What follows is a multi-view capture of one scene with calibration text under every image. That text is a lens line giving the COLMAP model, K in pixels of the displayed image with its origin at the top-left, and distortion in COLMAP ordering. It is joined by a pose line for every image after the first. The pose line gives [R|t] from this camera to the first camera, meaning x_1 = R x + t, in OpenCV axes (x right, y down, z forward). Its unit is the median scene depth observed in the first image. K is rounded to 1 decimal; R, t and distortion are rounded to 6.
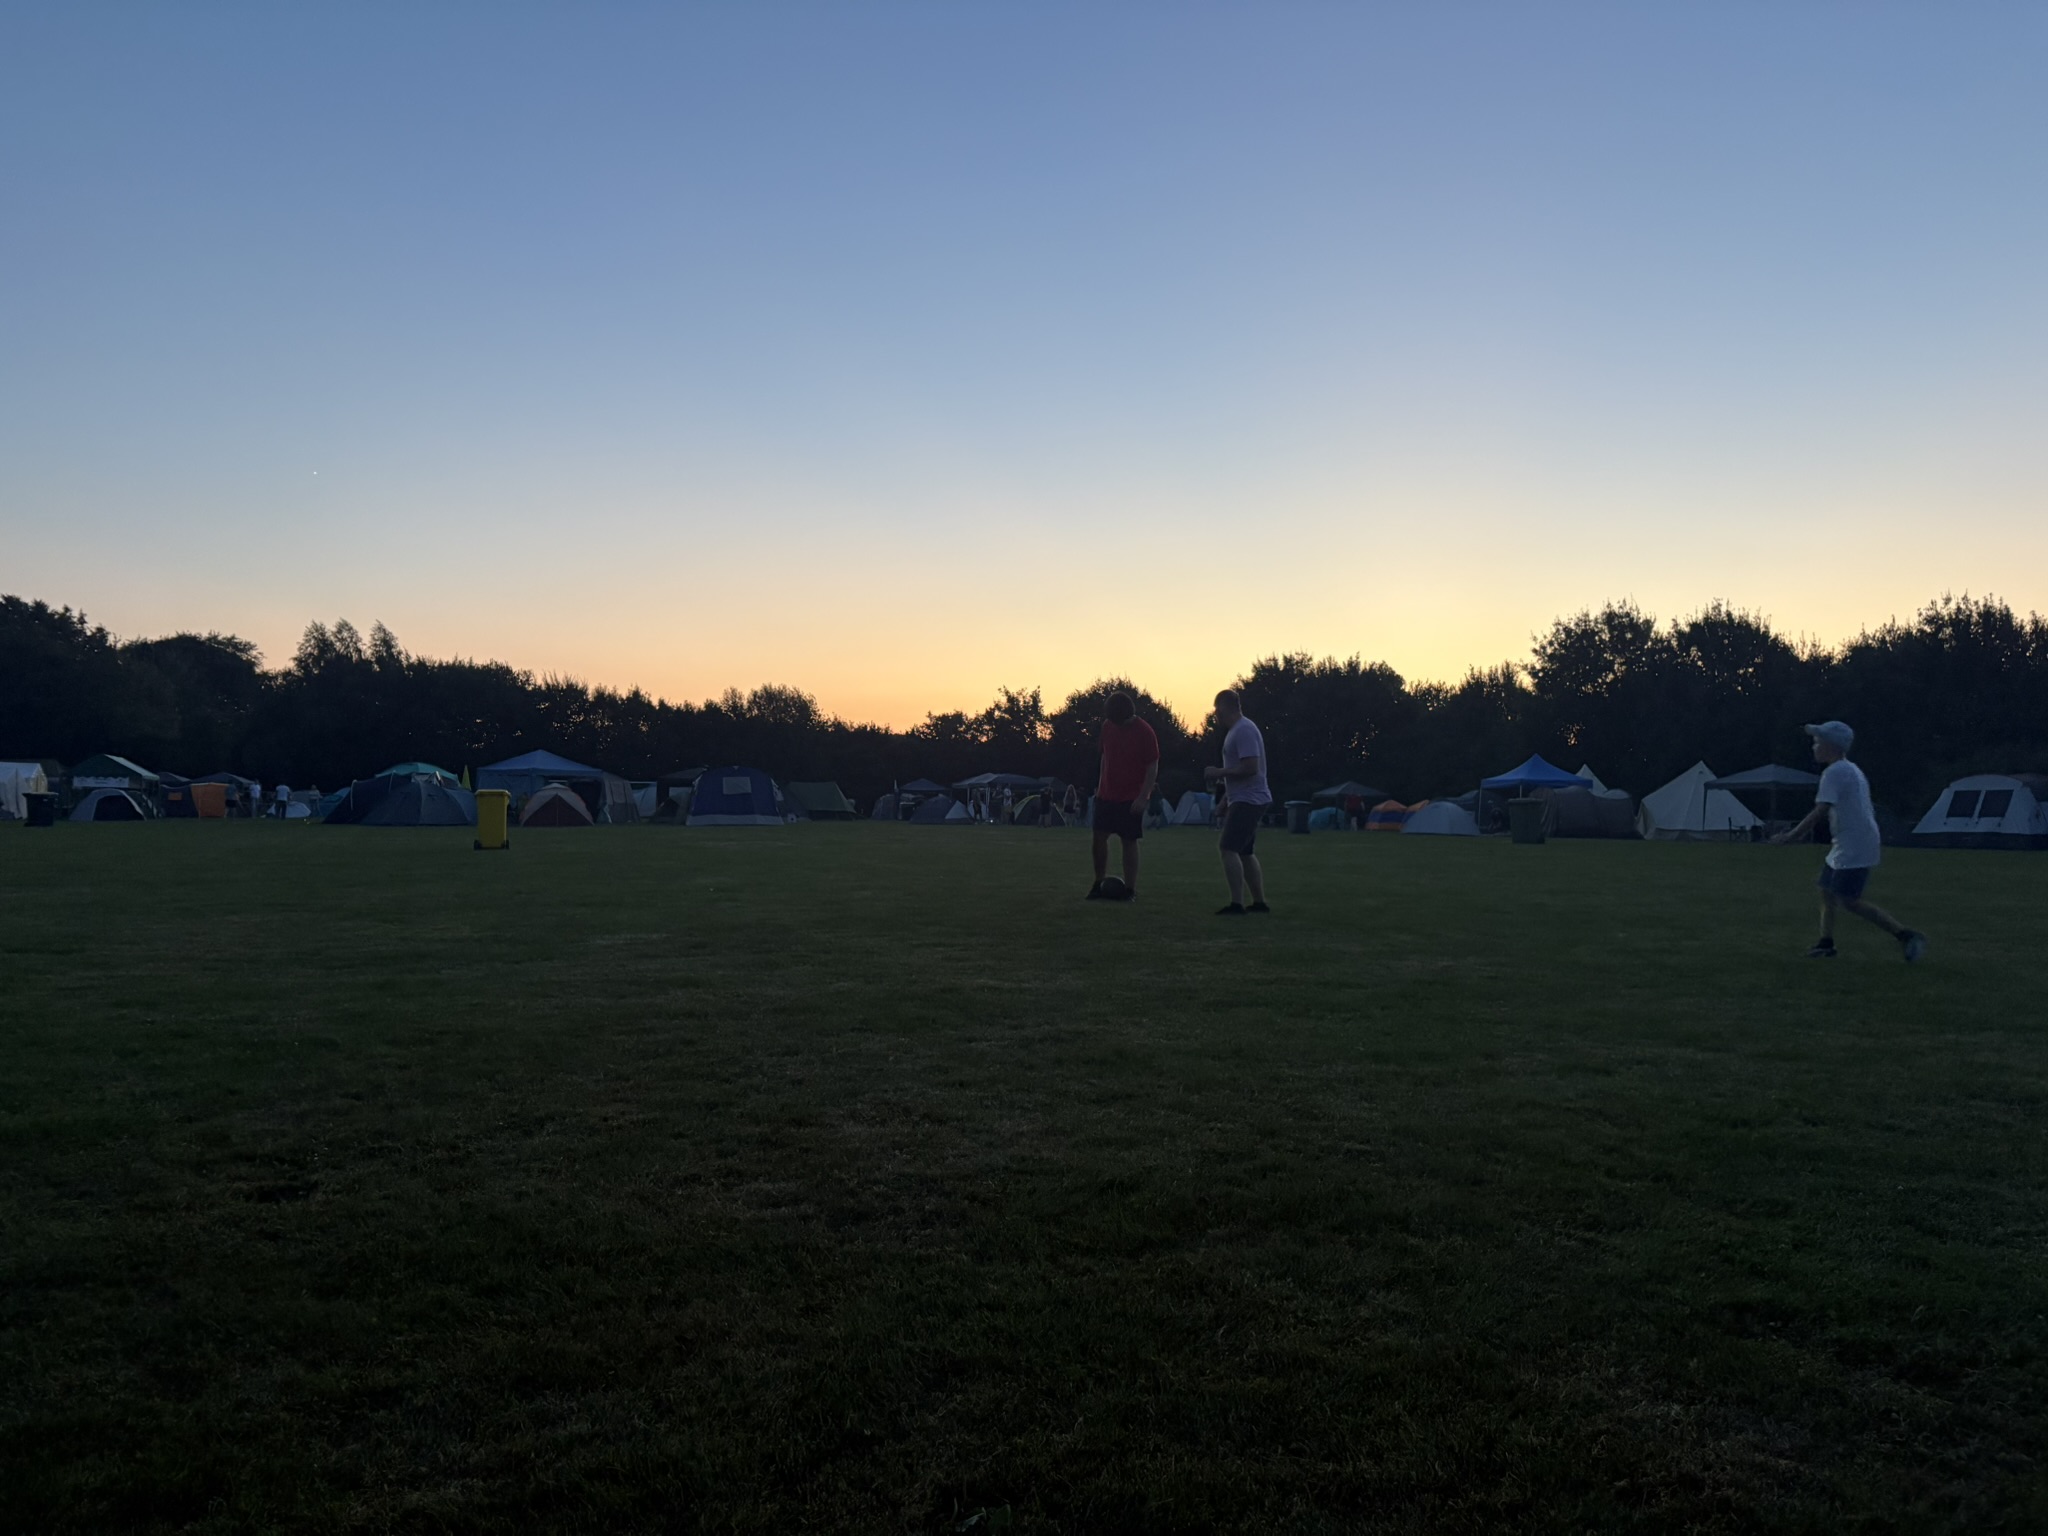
lens RADIAL K [[1520.5, 0, 1024.0], [0, 1520.5, 768.0], [0, 0, 1]] dist [0.071069, -0.107989]
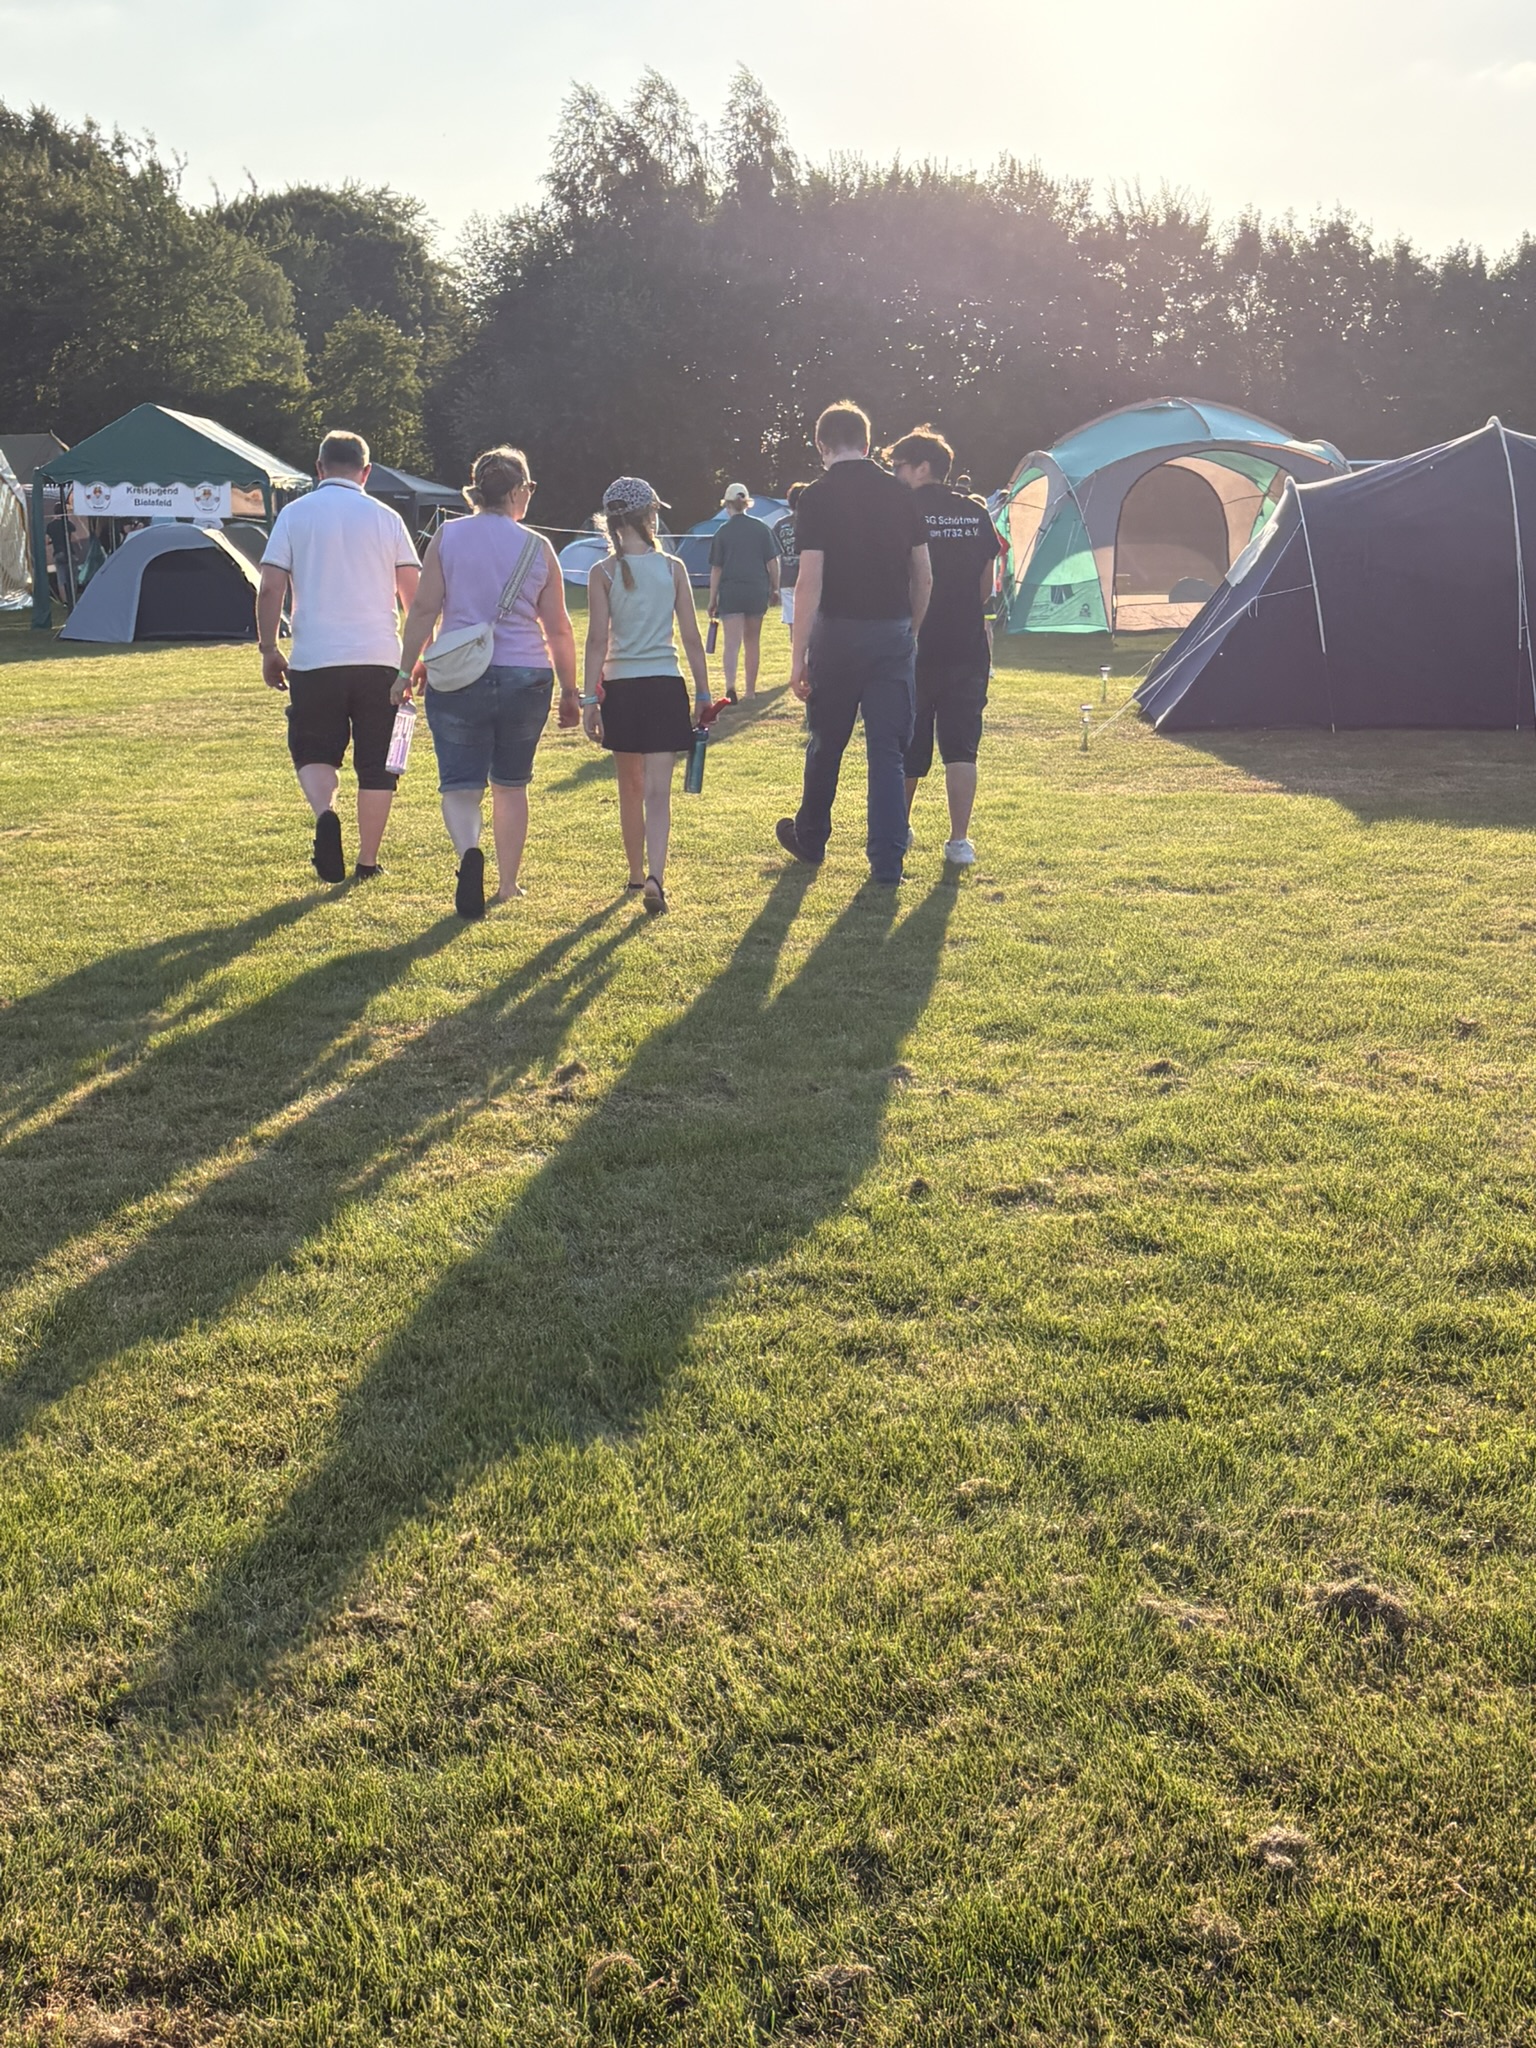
lens RADIAL K [[2737.7, 0, 768.0], [0, 2737.7, 1024.0], [0, 0, 1]] dist [0.004053, 0.010673]
pose [[0.944476, 0.046467, -0.325278, -0.154044], [0.023465, 0.977884, 0.207828, 0.000678], [0.327741, -0.203921, 0.922498, 0.262698]]
